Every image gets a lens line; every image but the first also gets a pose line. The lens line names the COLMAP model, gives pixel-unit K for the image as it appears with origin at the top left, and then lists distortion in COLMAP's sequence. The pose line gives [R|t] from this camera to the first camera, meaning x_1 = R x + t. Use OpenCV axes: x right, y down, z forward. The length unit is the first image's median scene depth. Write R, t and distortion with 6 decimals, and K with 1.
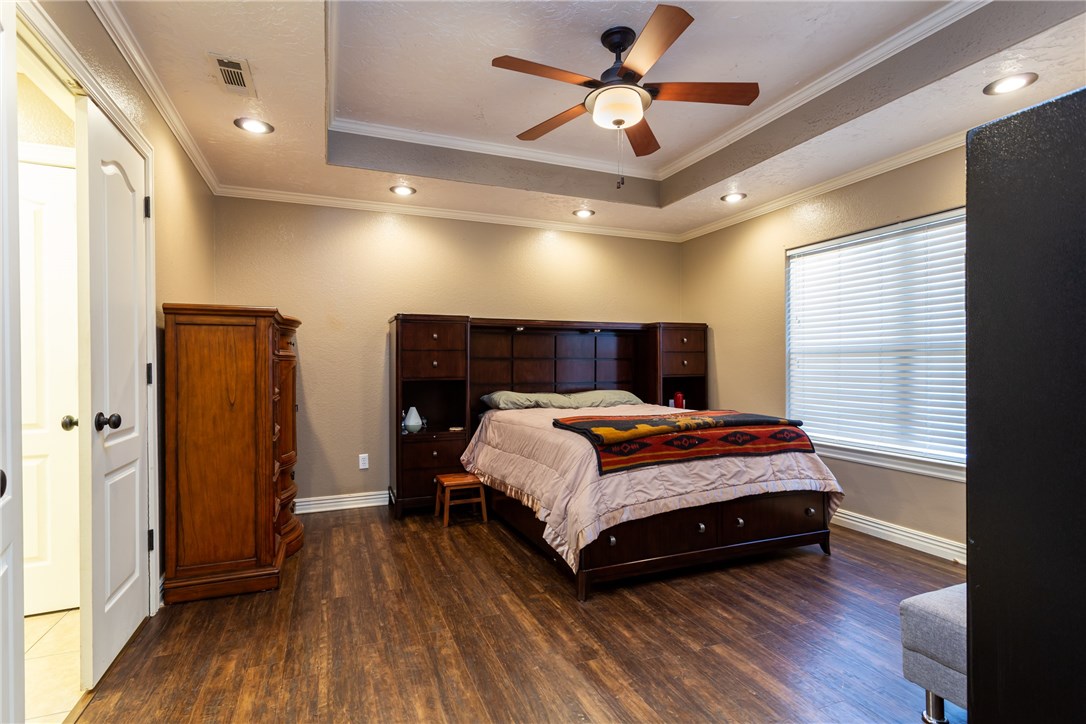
lens RADIAL K [[525.0, 0, 543.8], [0, 525.0, 366.4], [0, 0, 1]] dist [0.004389, 0.000405]
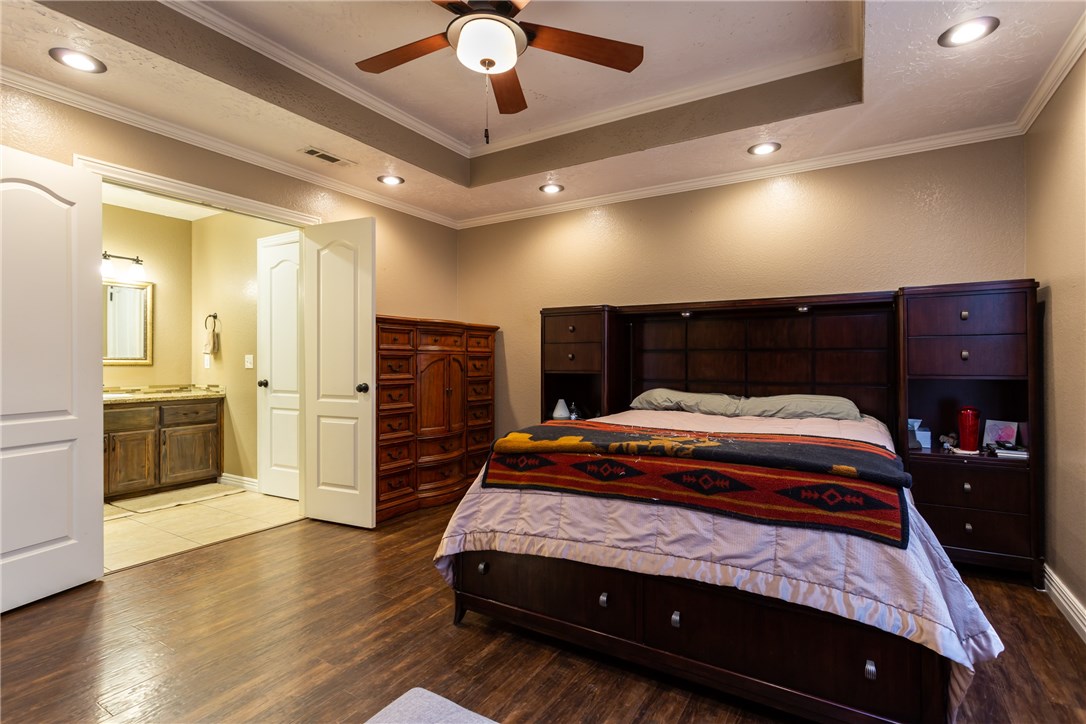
lens RADIAL K [[525.0, 0, 542.4], [0, 525.0, 361.9], [0, 0, 1]] dist [0.004389, 0.000405]
pose [[0.589318, 0.005698, -0.807881, 0.747346], [-0.002287, 0.999983, 0.005385, -0.000298], [0.807898, -0.001326, 0.589321, 0.509239]]
